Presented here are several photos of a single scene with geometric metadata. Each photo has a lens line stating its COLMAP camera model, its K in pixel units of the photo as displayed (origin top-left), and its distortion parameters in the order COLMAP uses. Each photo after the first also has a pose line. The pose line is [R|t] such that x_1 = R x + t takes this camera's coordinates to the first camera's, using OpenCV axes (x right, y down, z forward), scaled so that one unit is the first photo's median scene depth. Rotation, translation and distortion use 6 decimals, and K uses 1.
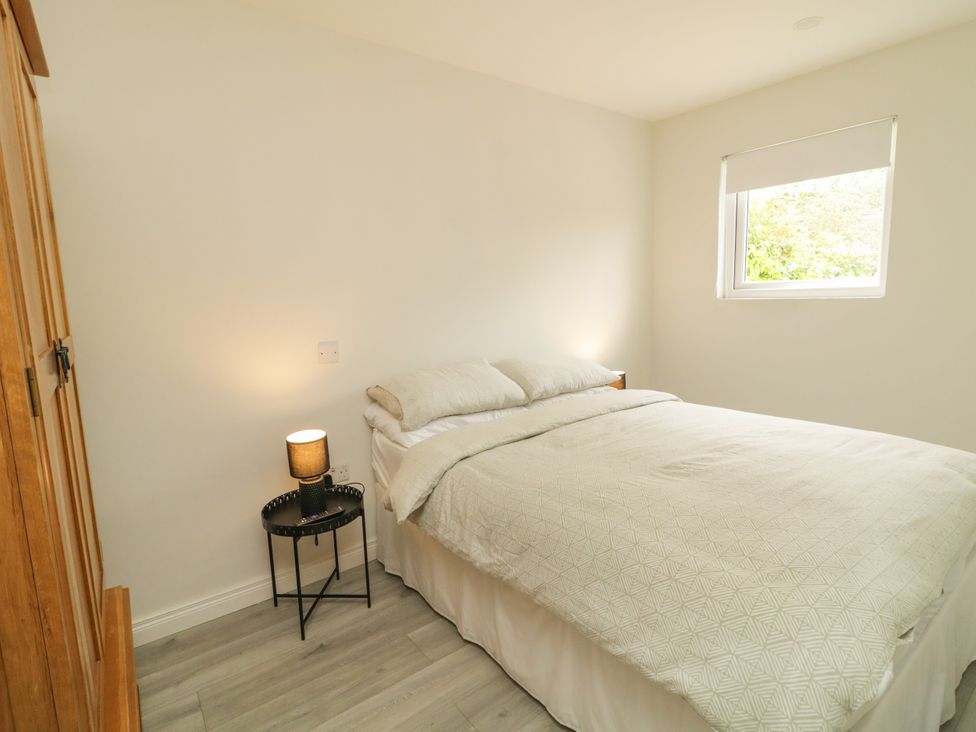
lens RADIAL K [[507.4, 0, 493.6], [0, 507.4, 361.6], [0, 0, 1]] dist [0.003202, -0.000969]
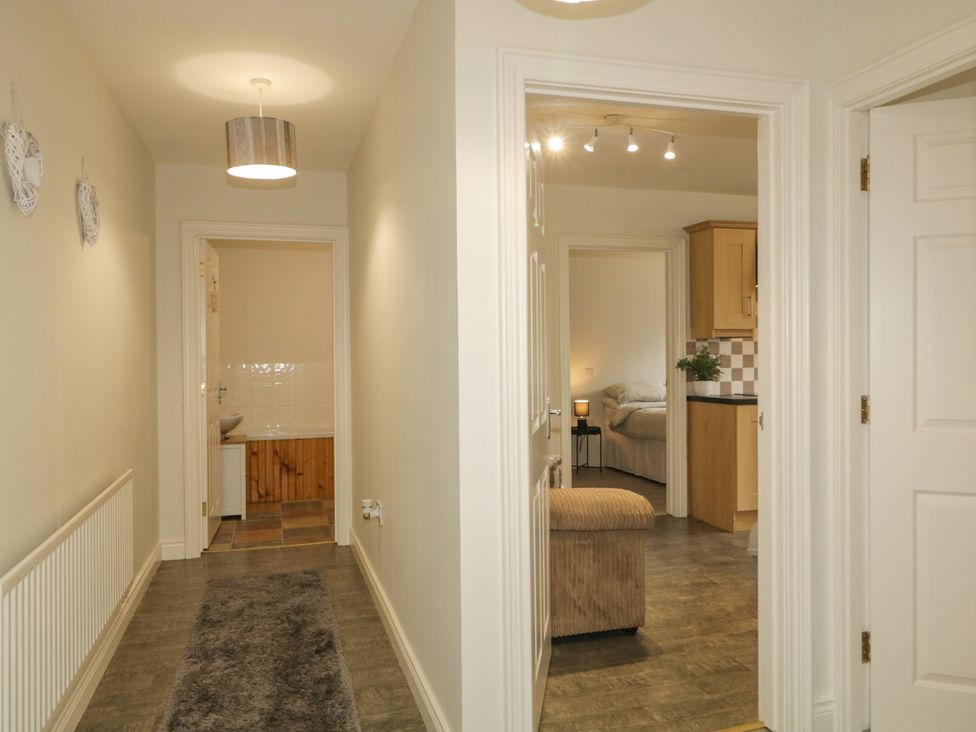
lens RADIAL K [[759.0, 0, 488.0], [0, 759.0, 366.0], [0, 0, 1]] dist [0.011345, -0.001389]
pose [[0.928798, 0.027766, -0.369544, 0.584592], [-0.069748, 0.992466, -0.100733, 0.361540], [0.363963, 0.119336, 0.923737, -2.615386]]
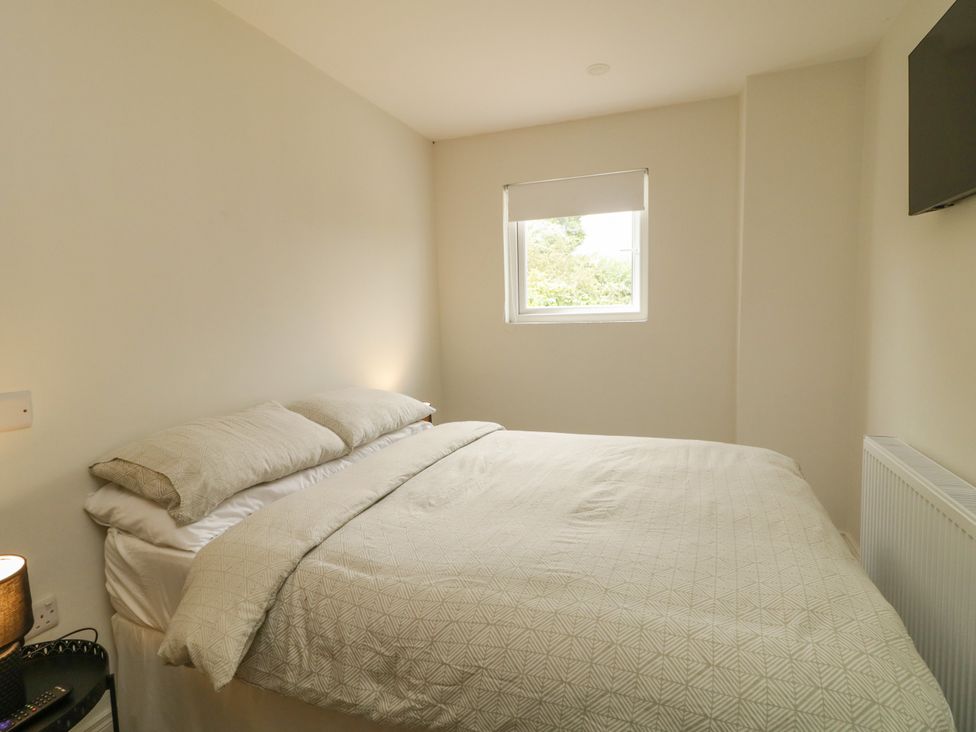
lens RADIAL K [[507.4, 0, 493.6], [0, 507.4, 361.6], [0, 0, 1]] dist [0.003202, -0.000969]
pose [[0.853744, -0.037960, 0.519308, -0.161943], [0.068106, 0.996912, -0.039094, -0.015550], [-0.516220, 0.068745, 0.853692, 0.236108]]
